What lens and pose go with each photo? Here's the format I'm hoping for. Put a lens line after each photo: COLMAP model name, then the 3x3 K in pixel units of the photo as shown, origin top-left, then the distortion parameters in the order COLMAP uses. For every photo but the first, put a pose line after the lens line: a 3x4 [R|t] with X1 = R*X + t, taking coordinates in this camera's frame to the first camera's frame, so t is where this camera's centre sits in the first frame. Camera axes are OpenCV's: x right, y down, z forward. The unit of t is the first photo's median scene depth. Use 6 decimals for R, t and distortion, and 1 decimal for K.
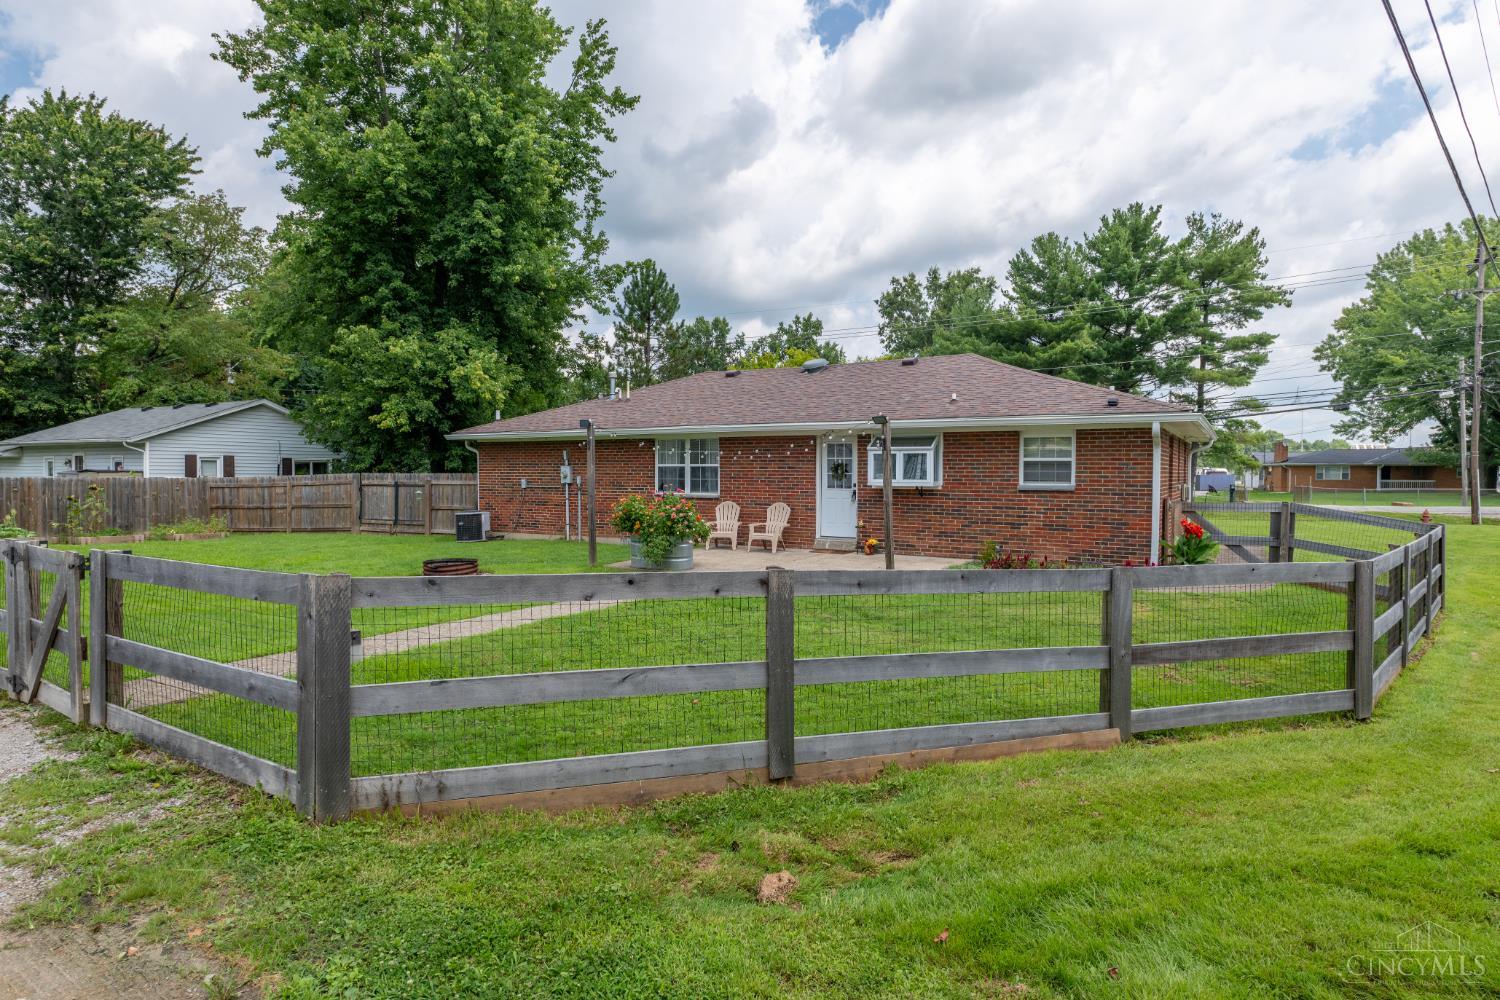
lens RADIAL K [[840.6, 0, 753.5], [0, 840.6, 495.1], [0, 0, 1]] dist [-0.003274, 0.001701]
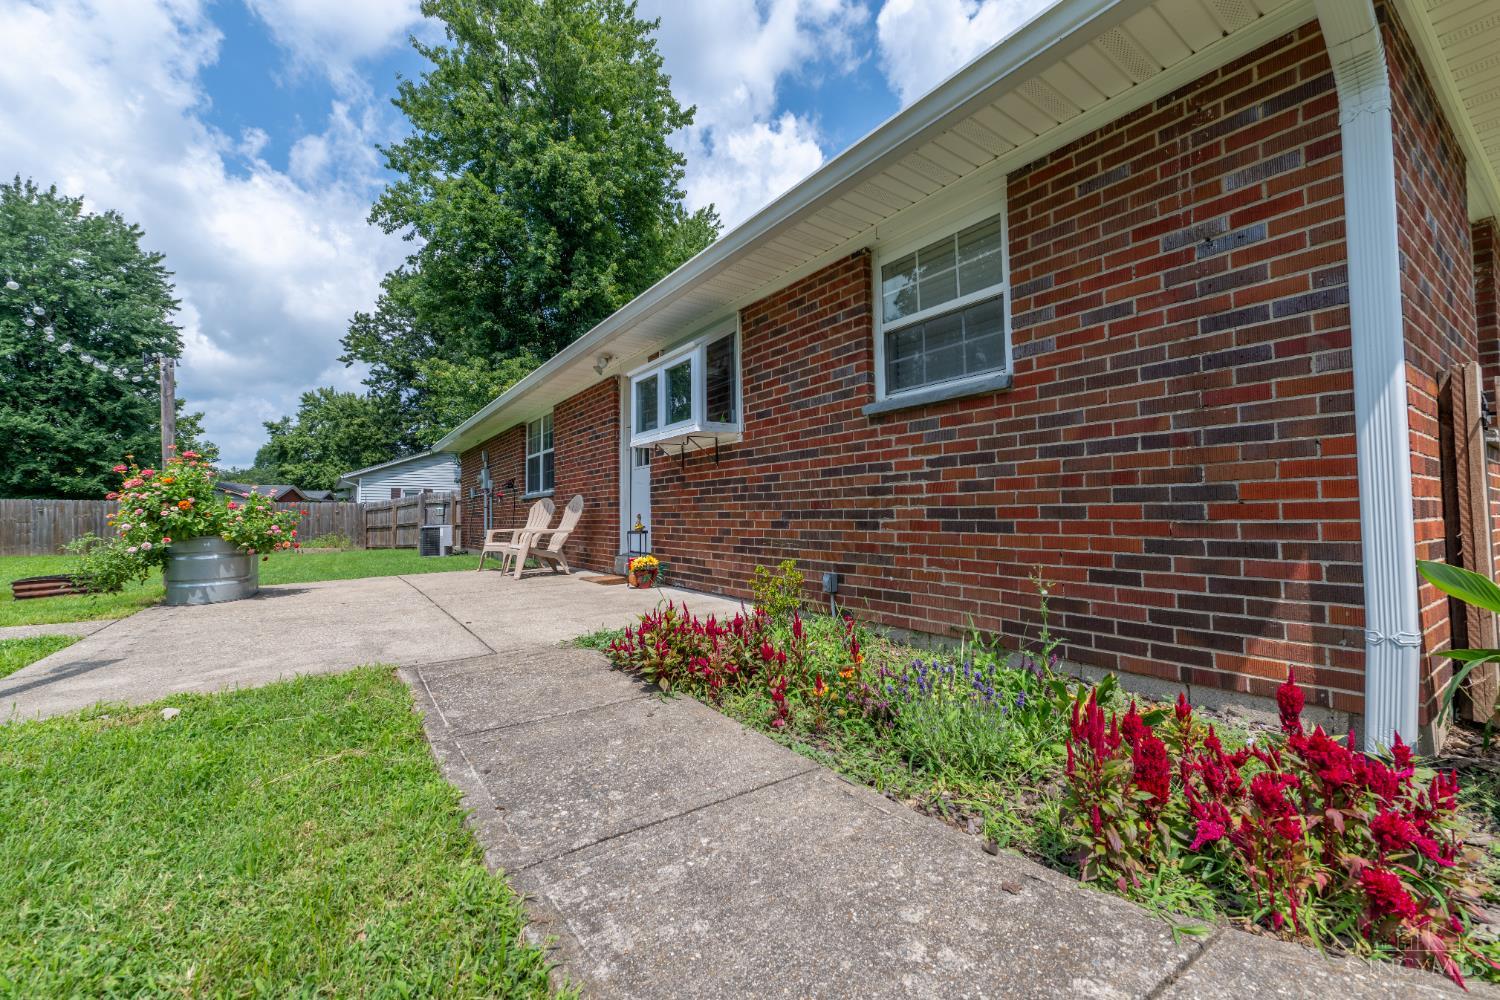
lens RADIAL K [[610.9, 0, 750.5], [0, 610.9, 494.6], [0, 0, 1]] dist [-0.000251, -0.000118]
pose [[0.911459, -0.026497, -0.410536, 0.256822], [-0.001829, 0.997653, -0.068452, 0.030022], [0.411386, 0.063142, 0.909271, 0.517501]]
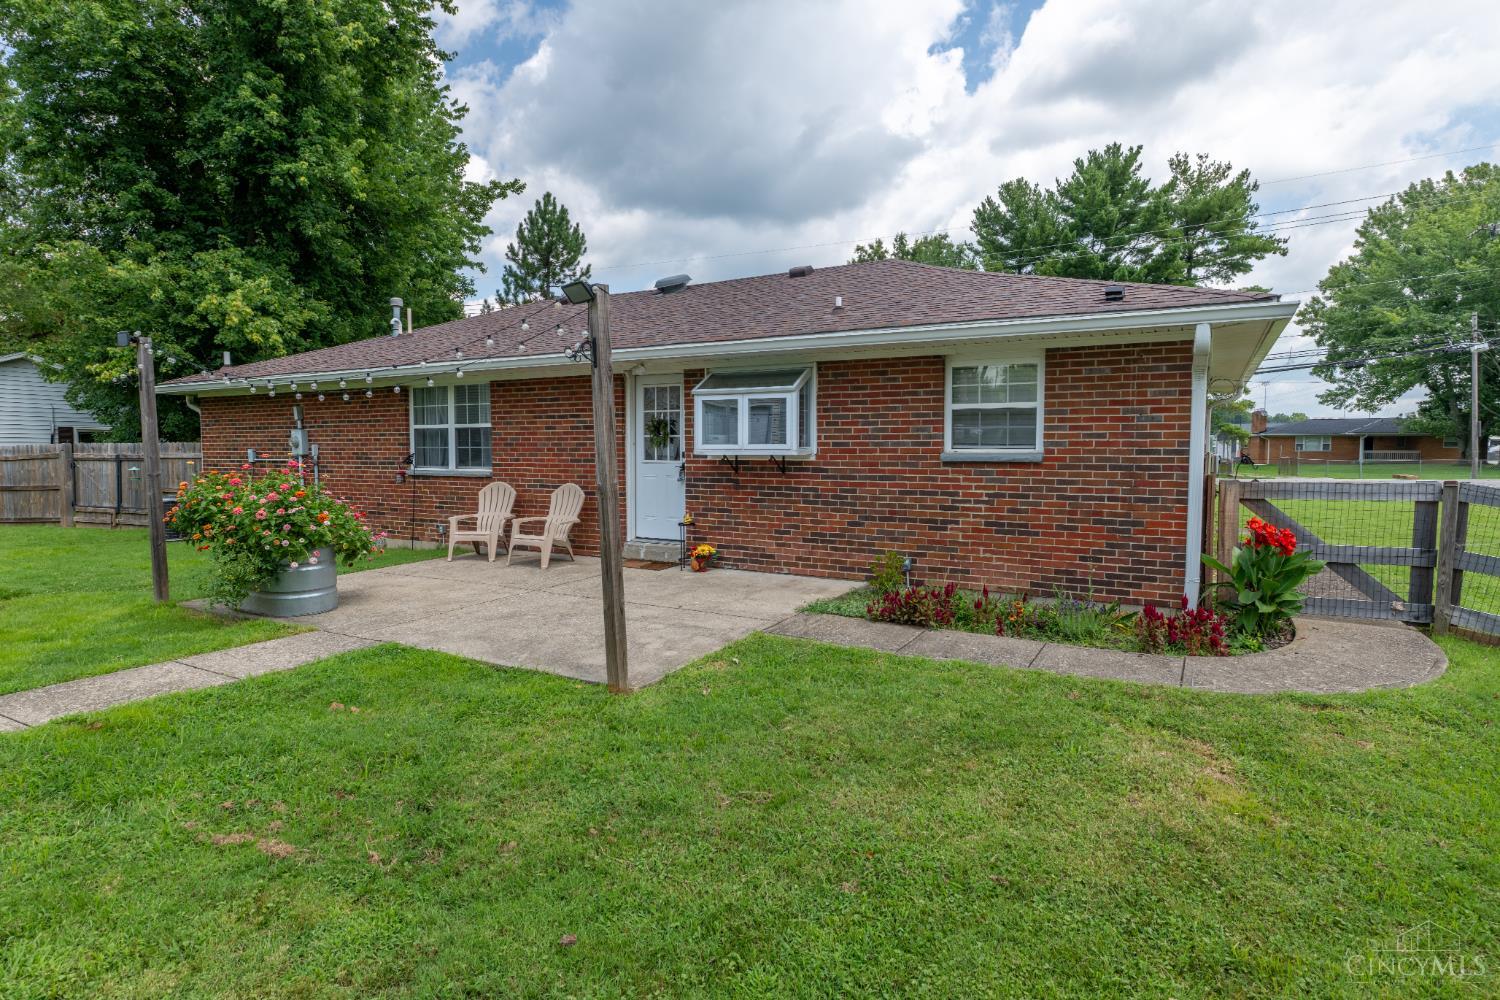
lens RADIAL K [[826.3, 0, 750.0], [0, 826.3, 500.0], [0, 0, 1]] dist [0.003376, 0.000097]
pose [[0.999700, -0.005564, 0.023872, 0.119700], [0.004693, 0.999326, 0.036395, -0.000576], [-0.024058, -0.036272, 0.999052, 0.311039]]
